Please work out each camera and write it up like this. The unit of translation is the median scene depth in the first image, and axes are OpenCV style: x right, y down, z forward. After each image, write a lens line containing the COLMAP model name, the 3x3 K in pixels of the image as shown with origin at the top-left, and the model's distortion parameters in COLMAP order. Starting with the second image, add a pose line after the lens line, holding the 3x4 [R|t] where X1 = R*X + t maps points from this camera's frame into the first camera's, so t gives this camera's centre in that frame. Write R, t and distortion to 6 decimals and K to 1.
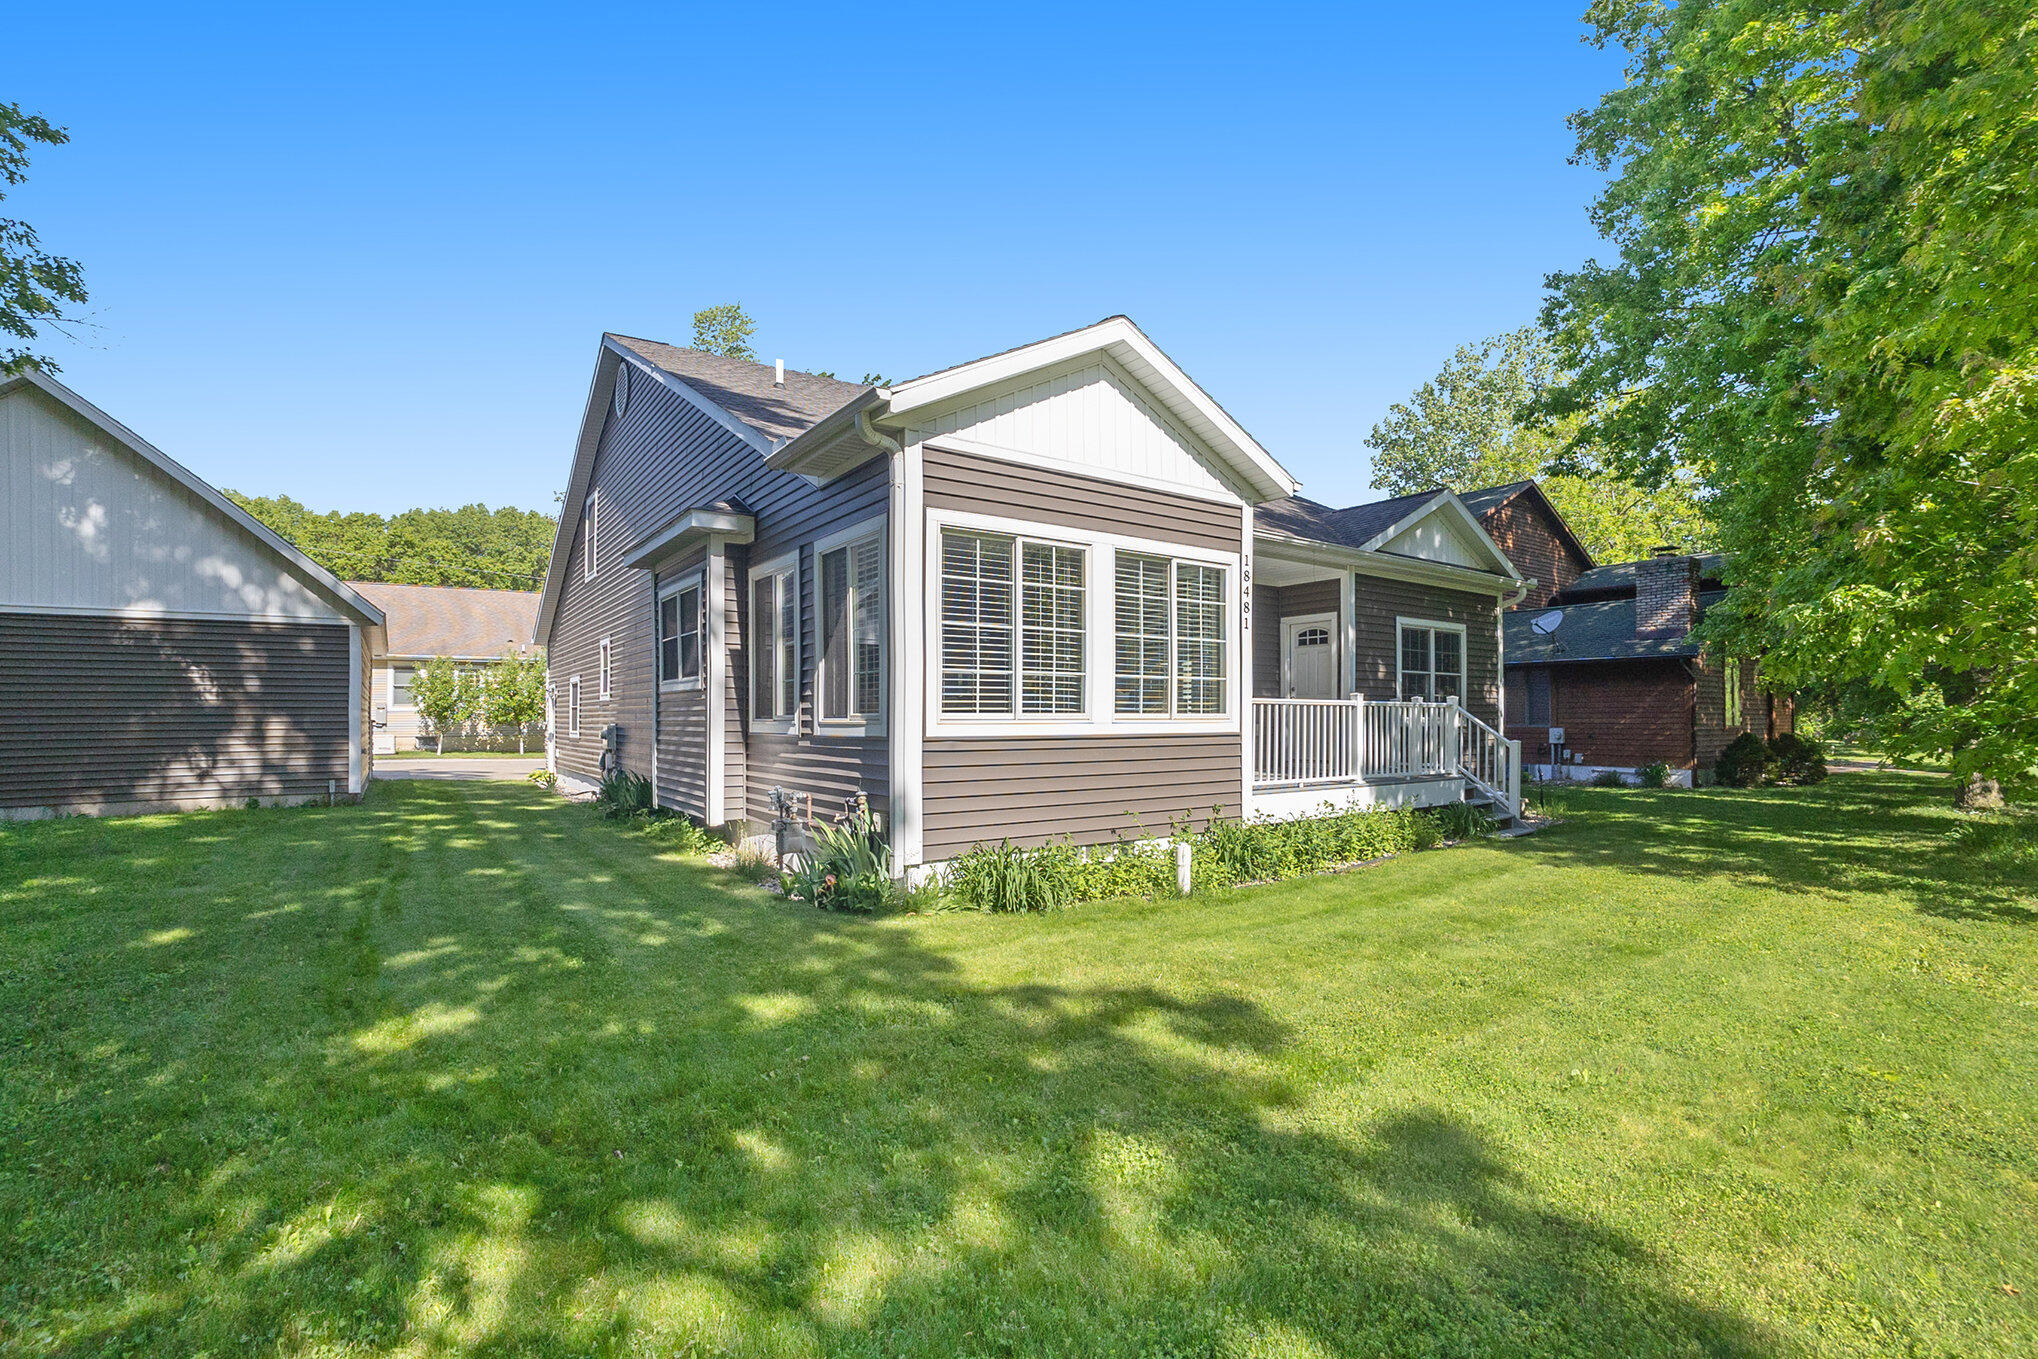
lens RADIAL K [[904.2, 0, 1029.3], [0, 904.2, 698.5], [0, 0, 1]] dist [-0.068927, 0.030368]
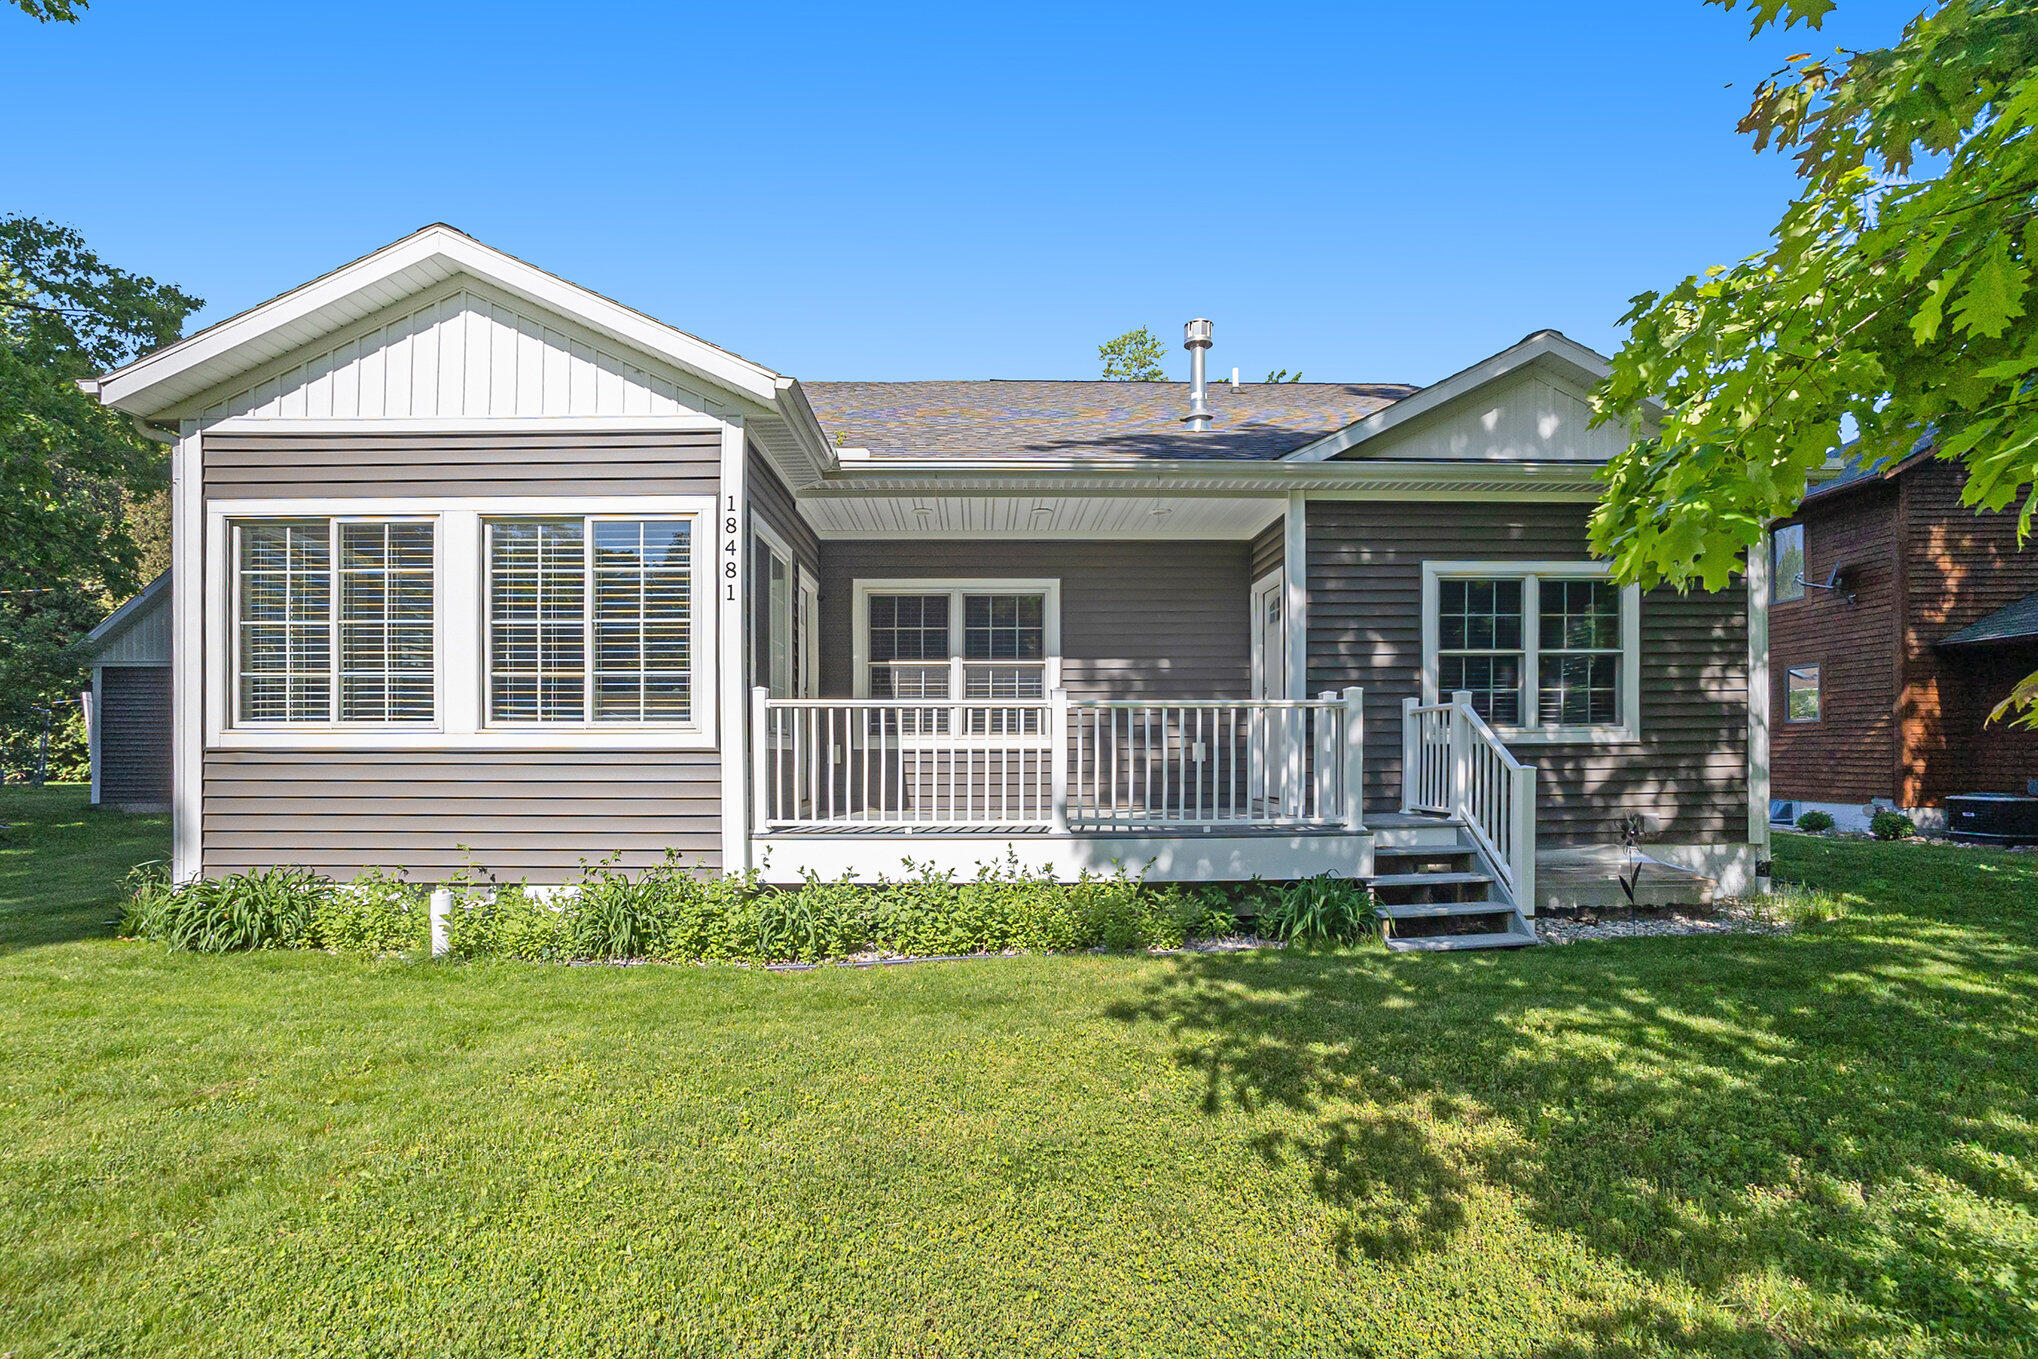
lens RADIAL K [[904.2, 0, 1029.3], [0, 904.2, 698.5], [0, 0, 1]] dist [-0.068927, 0.030368]
pose [[0.833308, -0.019429, -0.552468, 0.836732], [0.012334, 0.999787, -0.016556, 0.013766], [0.552671, 0.006982, 0.833370, 0.557088]]
